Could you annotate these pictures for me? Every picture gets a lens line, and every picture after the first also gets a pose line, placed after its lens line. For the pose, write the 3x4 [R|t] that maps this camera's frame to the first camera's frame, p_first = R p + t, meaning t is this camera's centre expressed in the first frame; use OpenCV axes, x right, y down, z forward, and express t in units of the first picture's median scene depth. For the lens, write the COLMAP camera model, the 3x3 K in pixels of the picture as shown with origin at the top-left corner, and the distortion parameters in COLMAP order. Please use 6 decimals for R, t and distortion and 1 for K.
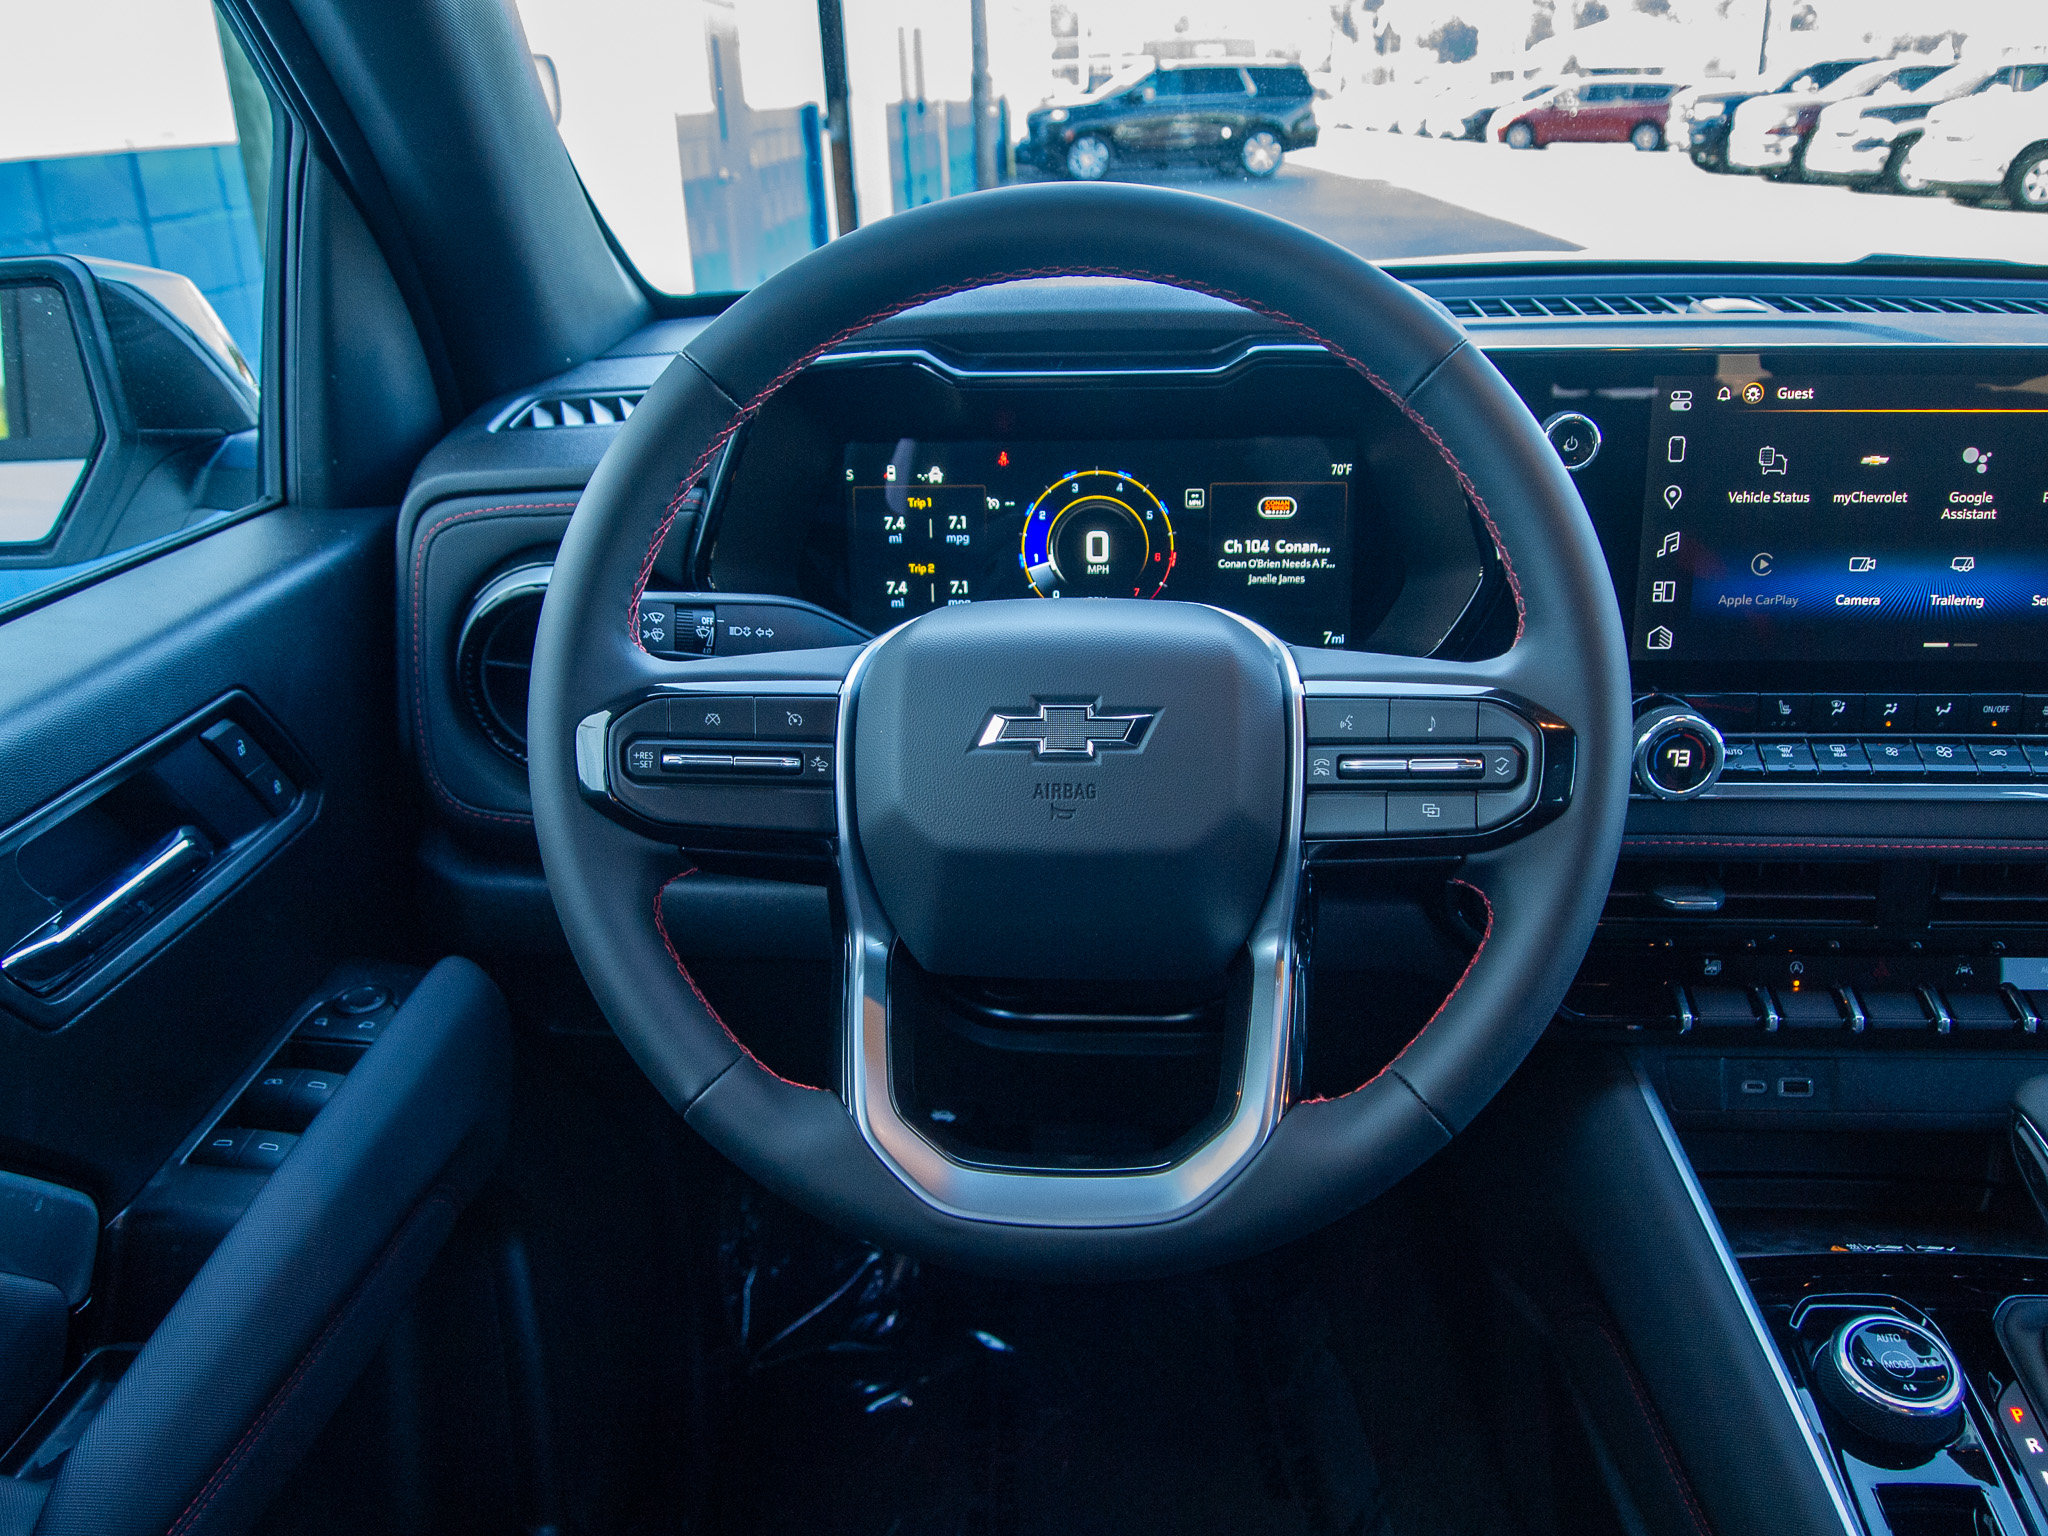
lens RADIAL K [[1659.0, 0, 1024.0], [0, 1659.0, 768.0], [0, 0, 1]] dist [-0.038172, -0.005325]
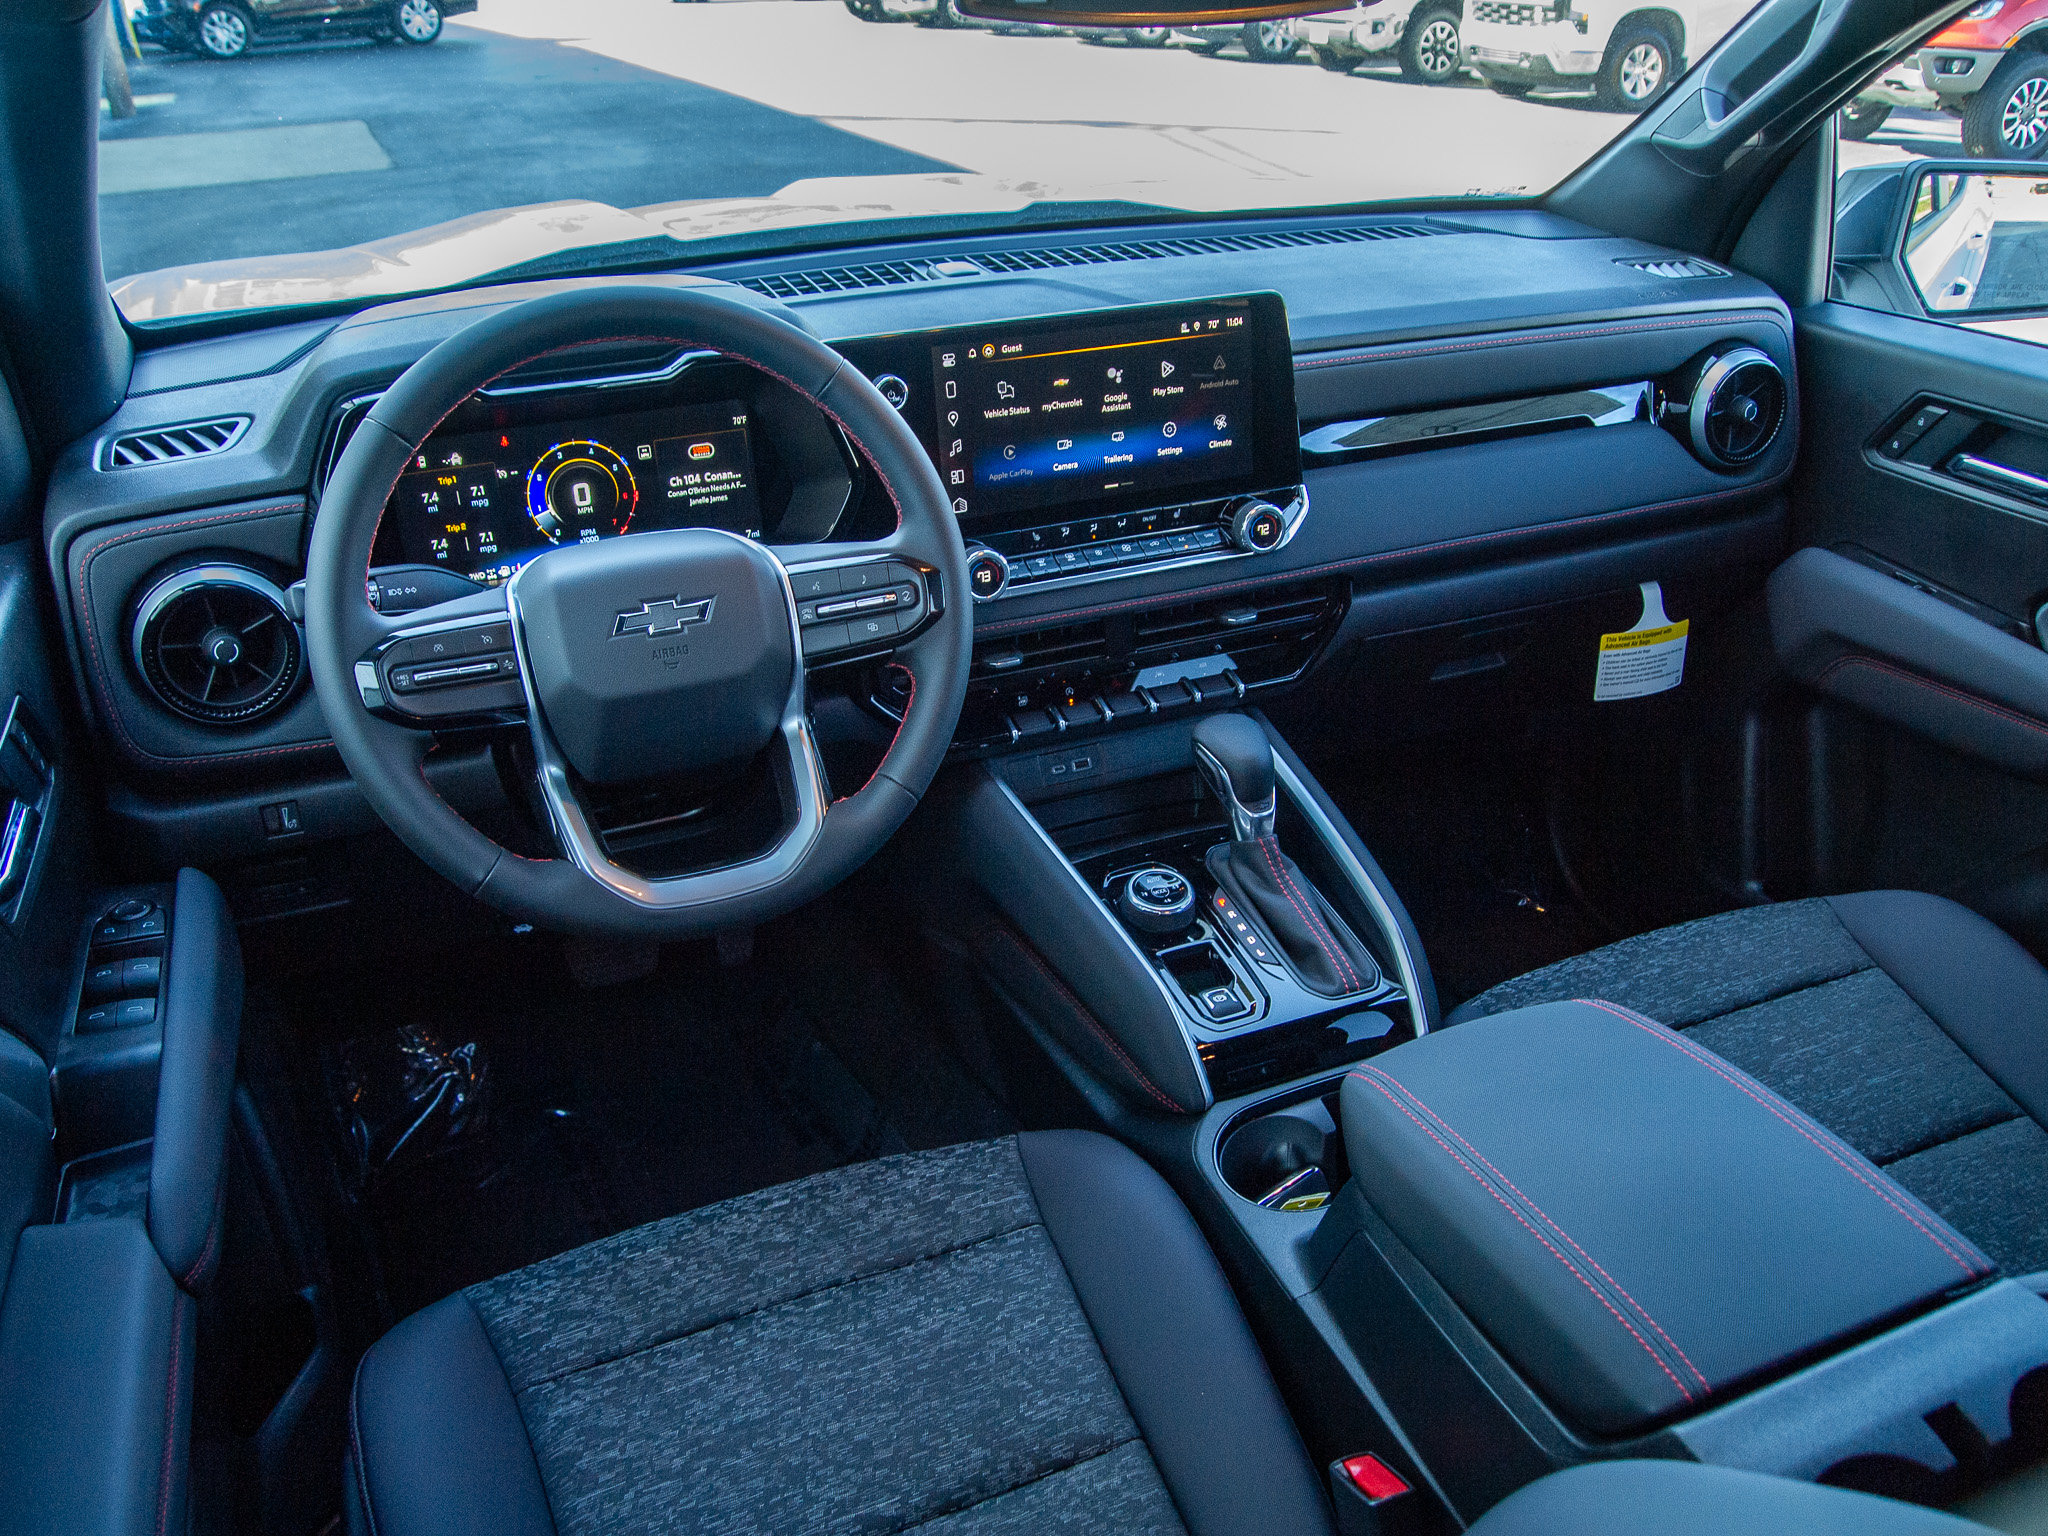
lens RADIAL K [[2215.2, 0, 1024.5], [0, 2215.2, 842.4], [0, 0, 1]] dist [-0.001019, -0.218501]
pose [[0.890512, -0.205335, 0.405988, -0.527498], [0.170579, 0.977953, 0.120461, -0.006079], [-0.421772, -0.038019, 0.905904, -1.047934]]
